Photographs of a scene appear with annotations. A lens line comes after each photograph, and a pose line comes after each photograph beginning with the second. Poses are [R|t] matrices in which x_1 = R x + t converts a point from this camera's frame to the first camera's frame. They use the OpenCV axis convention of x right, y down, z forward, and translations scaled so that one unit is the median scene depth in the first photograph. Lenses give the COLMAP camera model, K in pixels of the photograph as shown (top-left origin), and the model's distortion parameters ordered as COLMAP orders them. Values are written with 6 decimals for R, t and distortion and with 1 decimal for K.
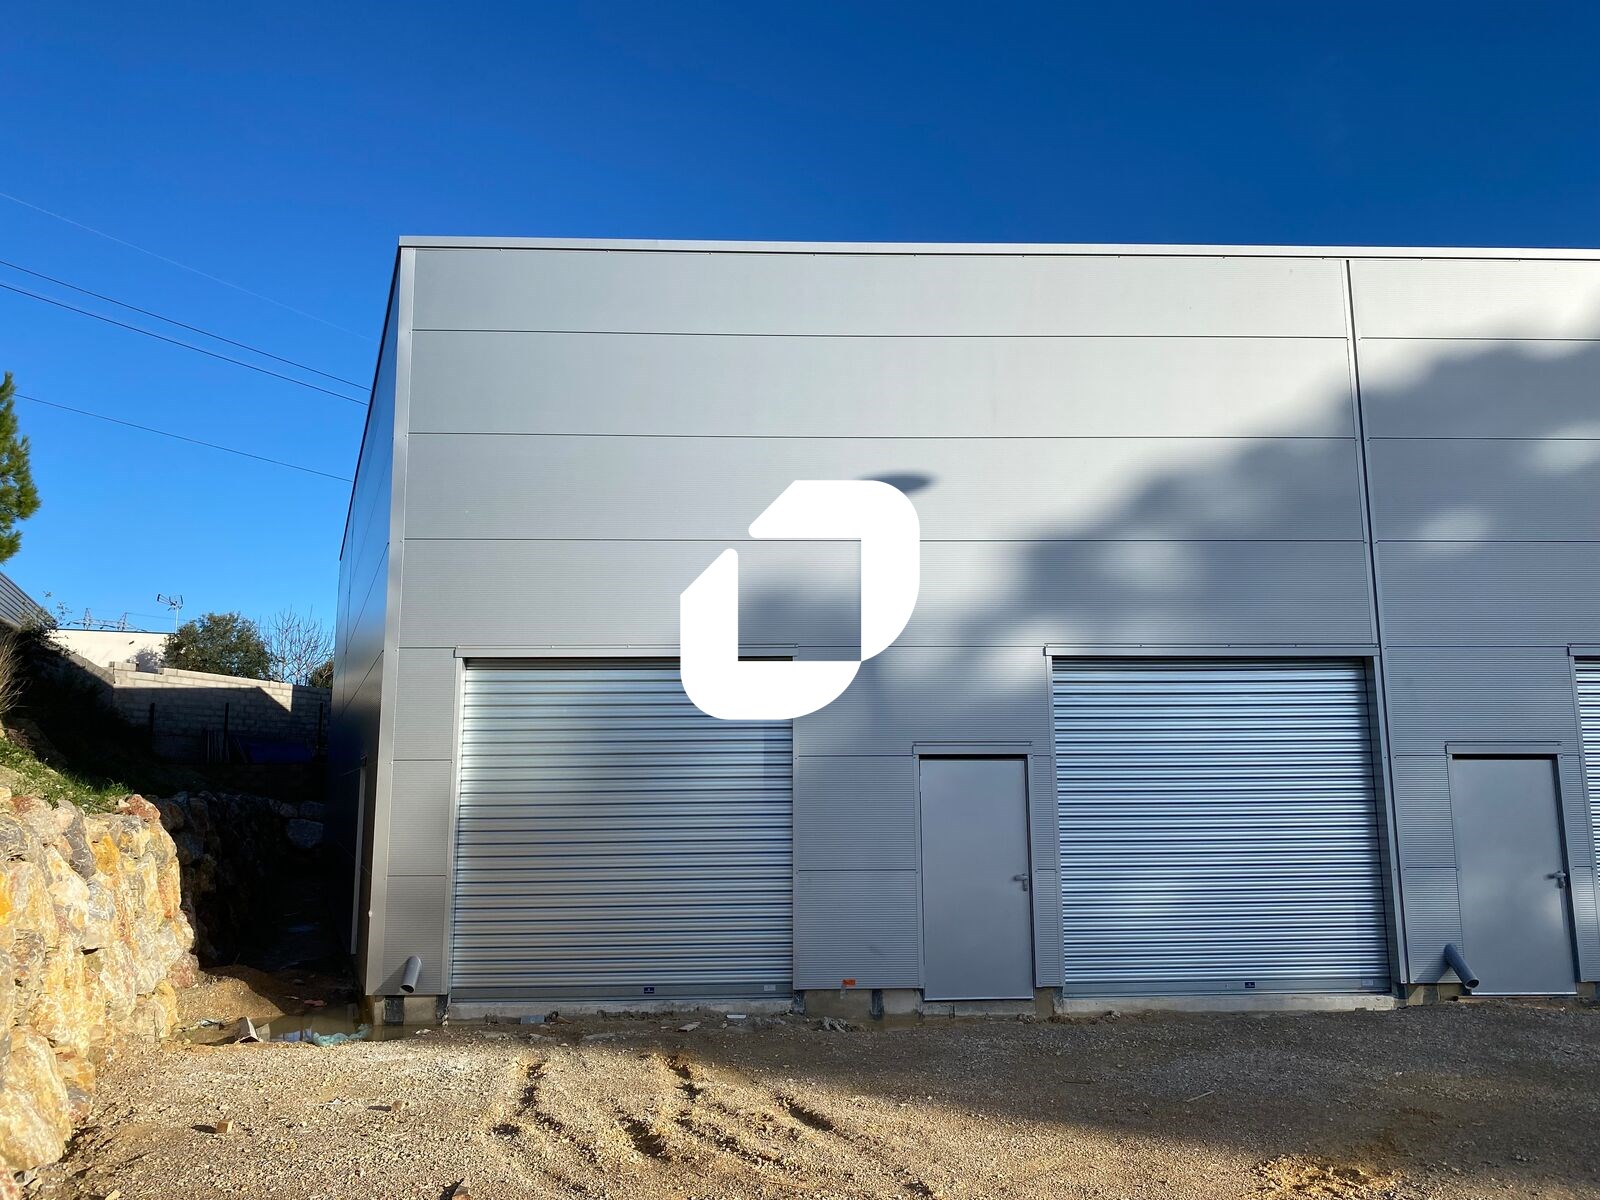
lens RADIAL K [[1215.6, 0, 812.4], [0, 1215.6, 579.0], [0, 0, 1]] dist [0.031239, -0.037623]
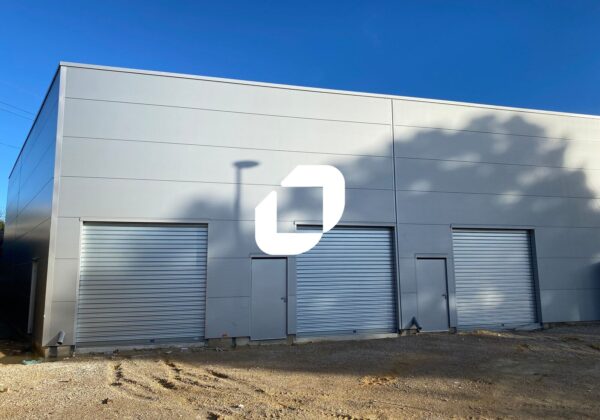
lens RADIAL K [[454.2, 0, 301.3], [0, 454.2, 200.0], [0, 0, 1]] dist [0.021135, -0.019175]
pose [[0.973795, 0.031724, 0.225205, -0.046498], [-0.035340, 0.999303, 0.012040, -0.011702], [-0.224666, -0.019683, 0.974237, -0.093398]]
